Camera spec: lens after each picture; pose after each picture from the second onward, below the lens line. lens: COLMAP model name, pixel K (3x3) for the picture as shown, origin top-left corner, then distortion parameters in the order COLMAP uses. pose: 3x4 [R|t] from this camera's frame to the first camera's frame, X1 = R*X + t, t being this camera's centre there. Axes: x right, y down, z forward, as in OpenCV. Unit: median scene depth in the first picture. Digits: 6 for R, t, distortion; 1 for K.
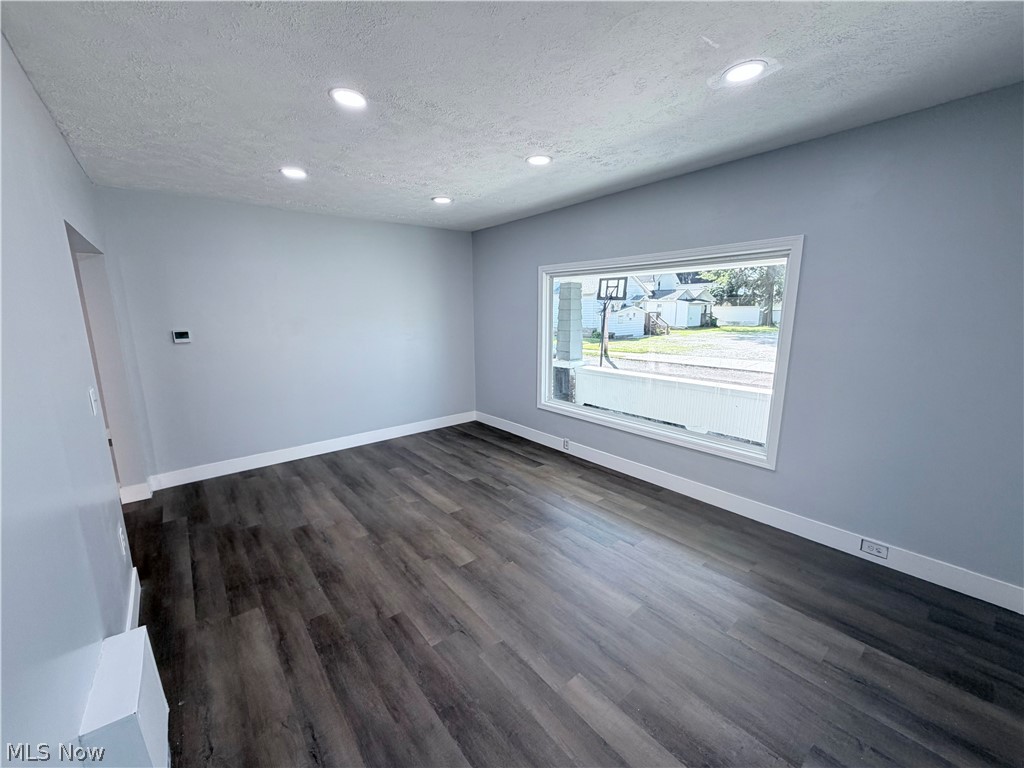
lens RADIAL K [[408.9, 0, 509.0], [0, 408.9, 383.4], [0, 0, 1]] dist [-0.001020, 0.000409]
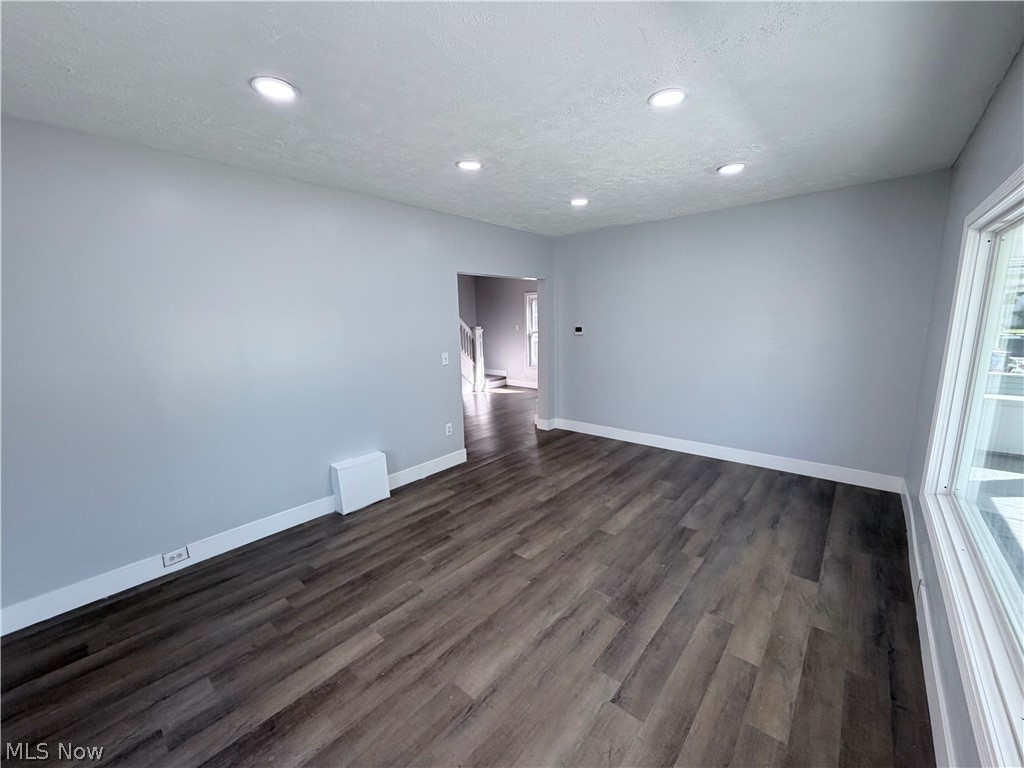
lens RADIAL K [[408.9, 0, 512.6], [0, 408.9, 391.1], [0, 0, 1]] dist [-0.001020, 0.000409]
pose [[0.176231, 0.185678, -0.966678, 0.606966], [-0.157310, 0.974739, 0.158548, -0.100008], [0.971698, 0.124127, 0.200988, 0.522055]]
